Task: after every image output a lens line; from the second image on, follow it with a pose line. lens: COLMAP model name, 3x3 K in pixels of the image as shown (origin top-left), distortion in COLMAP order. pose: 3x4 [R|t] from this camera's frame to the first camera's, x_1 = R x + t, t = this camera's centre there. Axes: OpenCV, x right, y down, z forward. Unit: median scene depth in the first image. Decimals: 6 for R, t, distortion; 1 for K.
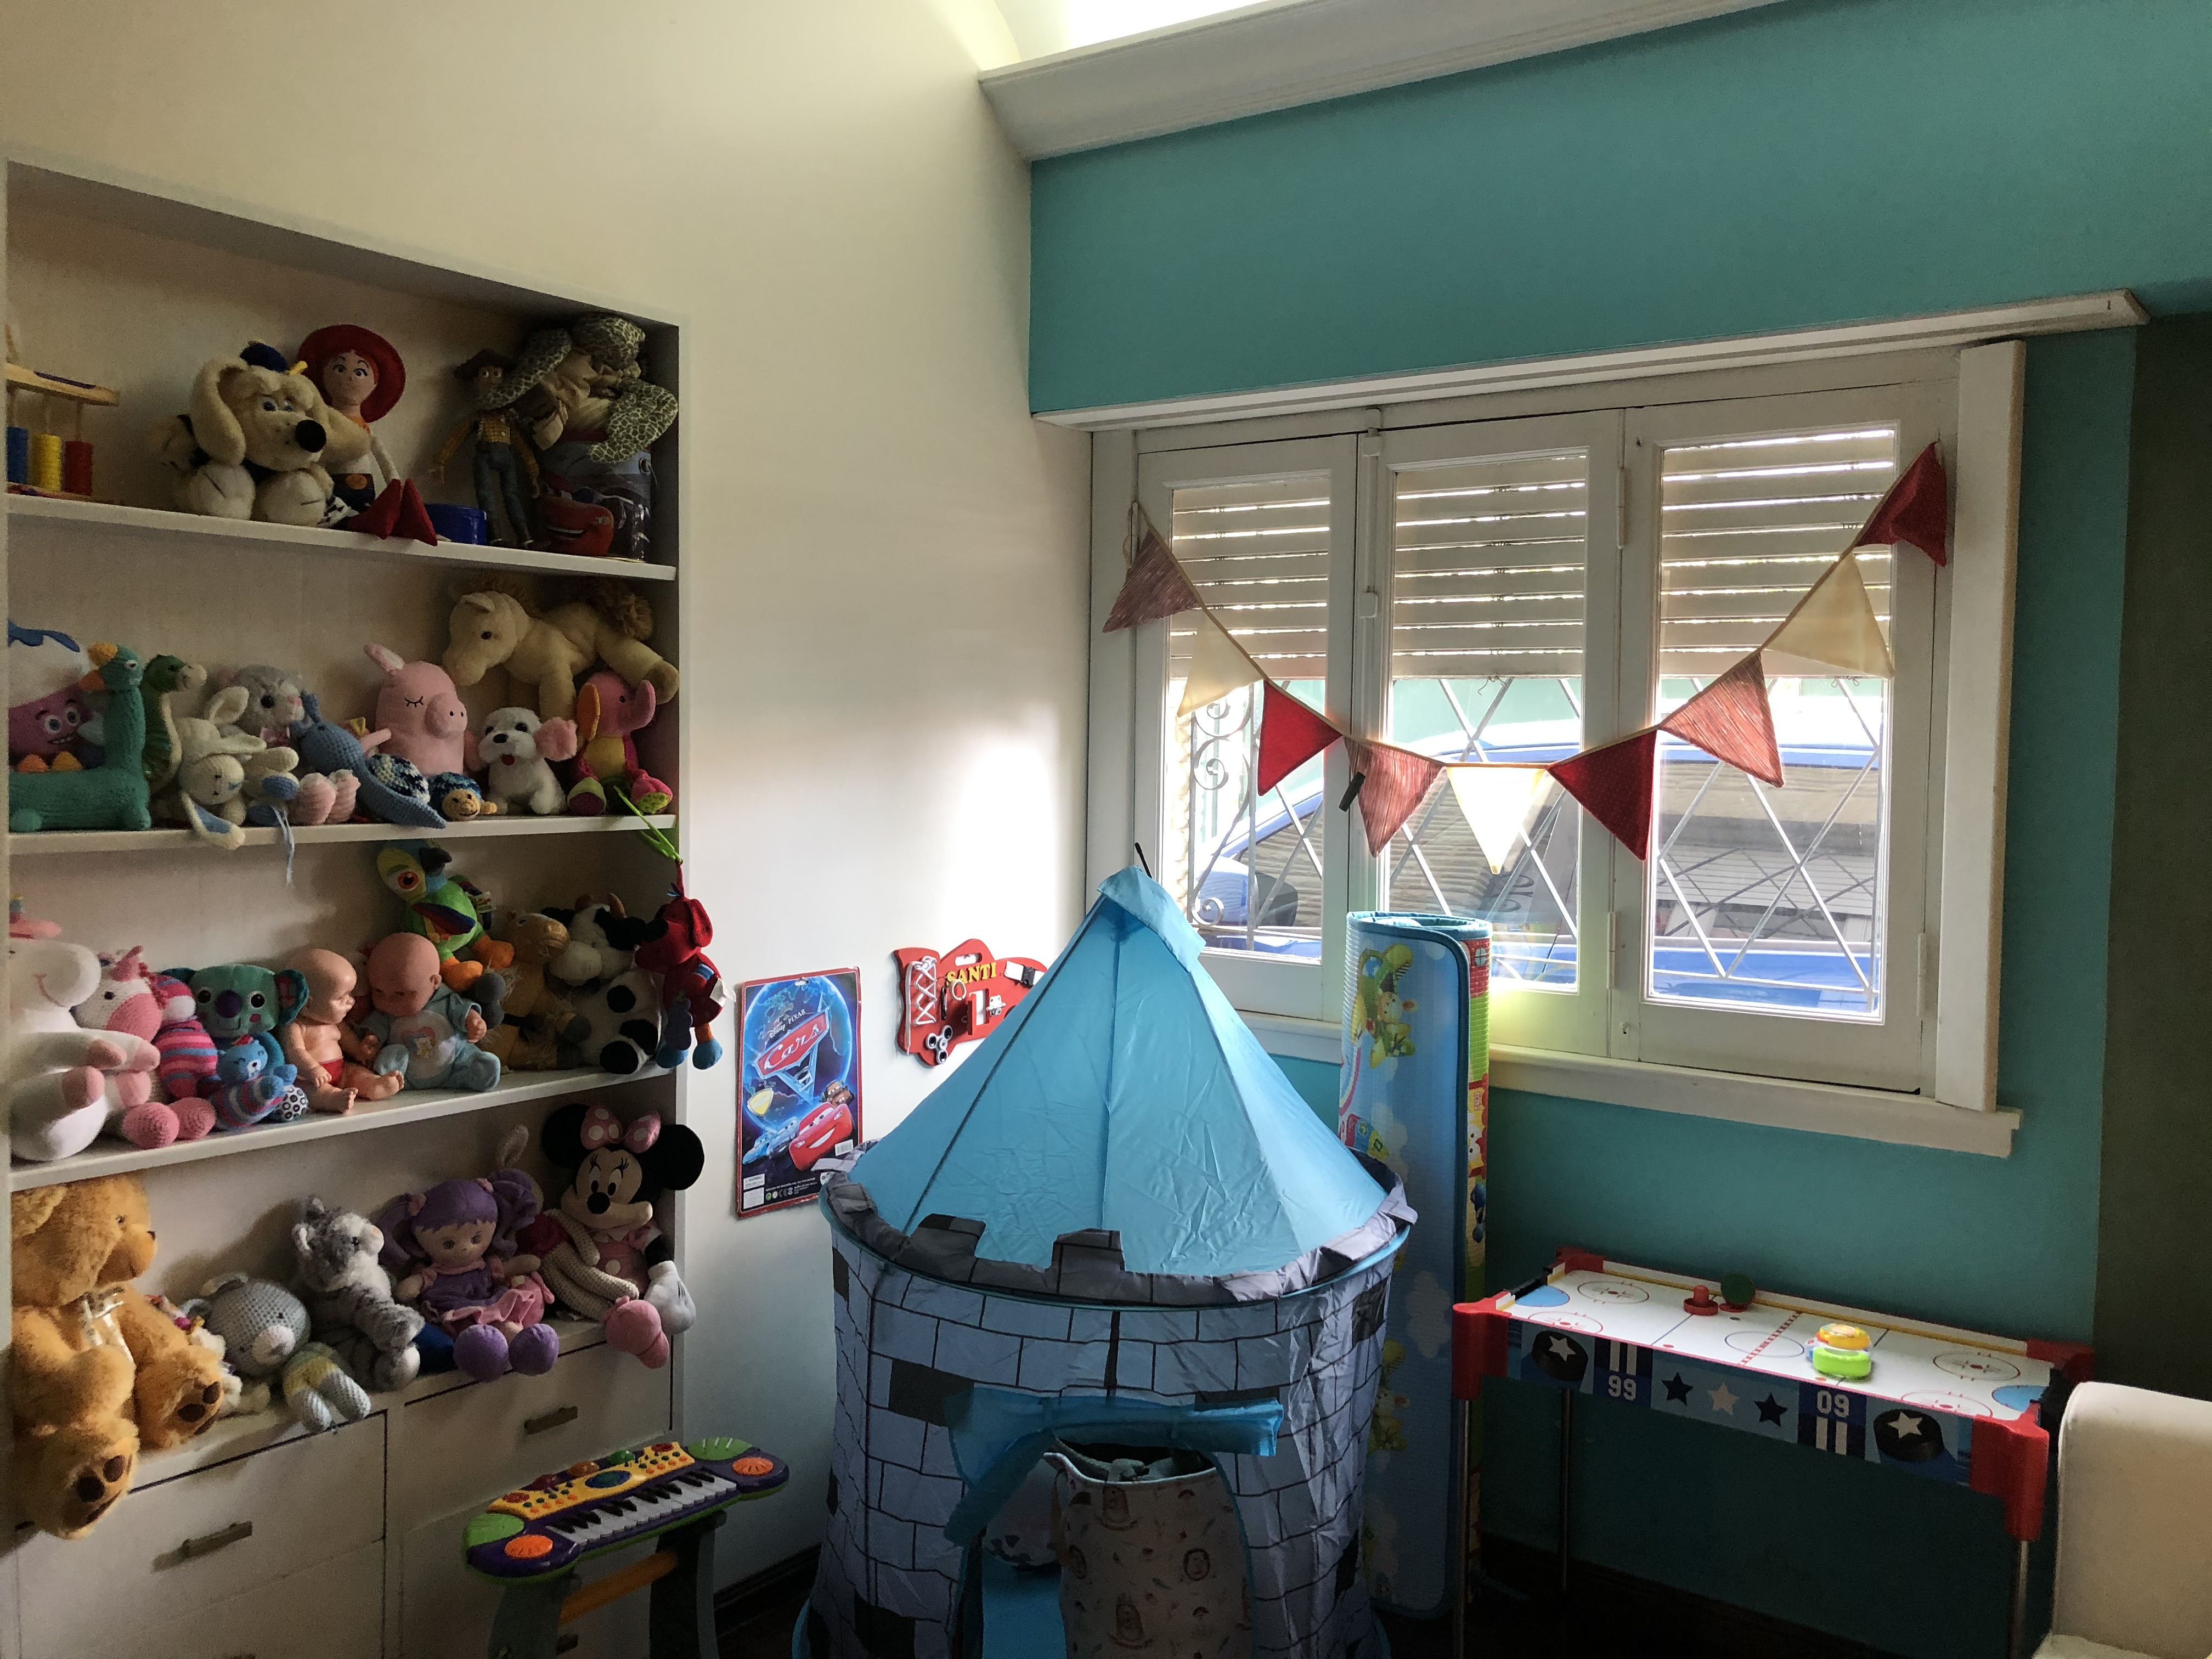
lens RADIAL K [[1804.9, 0, 1107.9], [0, 1804.9, 824.5], [0, 0, 1]] dist [0.046064, -0.057099]
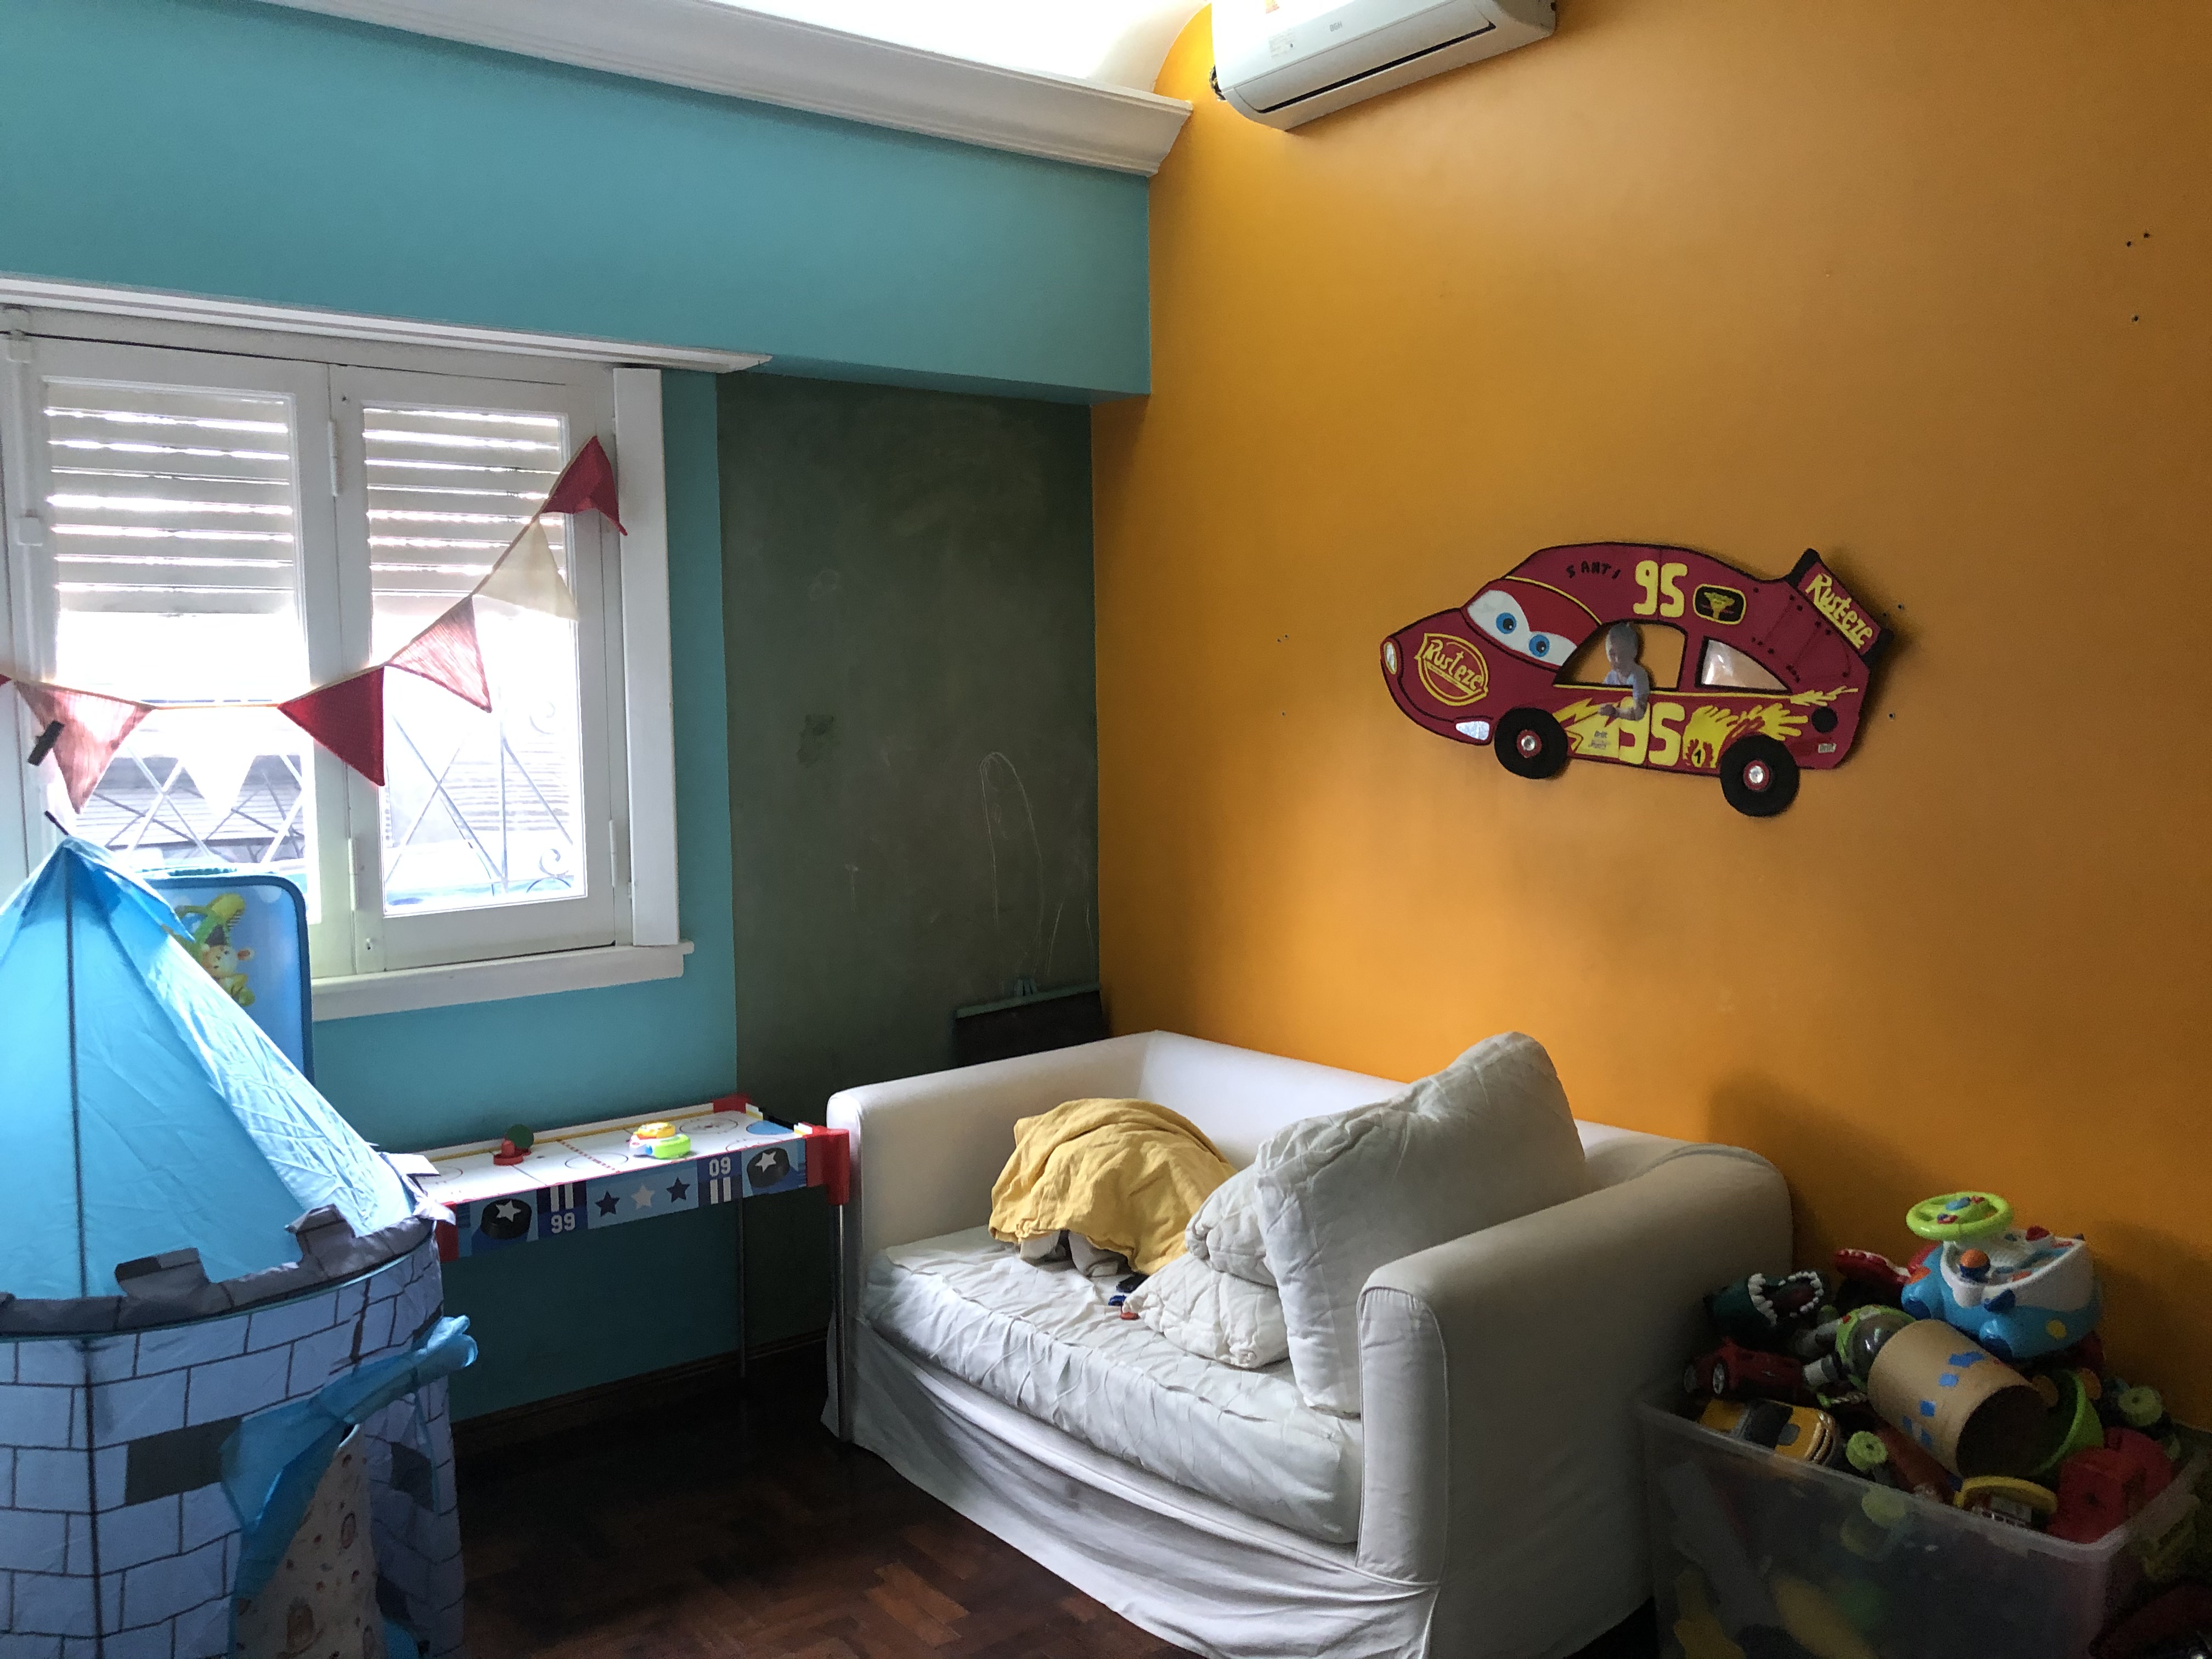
lens RADIAL K [[1804.9, 0, 1105.8], [0, 1804.9, 826.3], [0, 0, 1]] dist [0.046064, -0.057099]
pose [[0.293801, -0.102774, 0.950325, -0.654410], [0.070852, 0.993810, 0.085572, -0.020281], [-0.953237, 0.042191, 0.299264, 0.277467]]
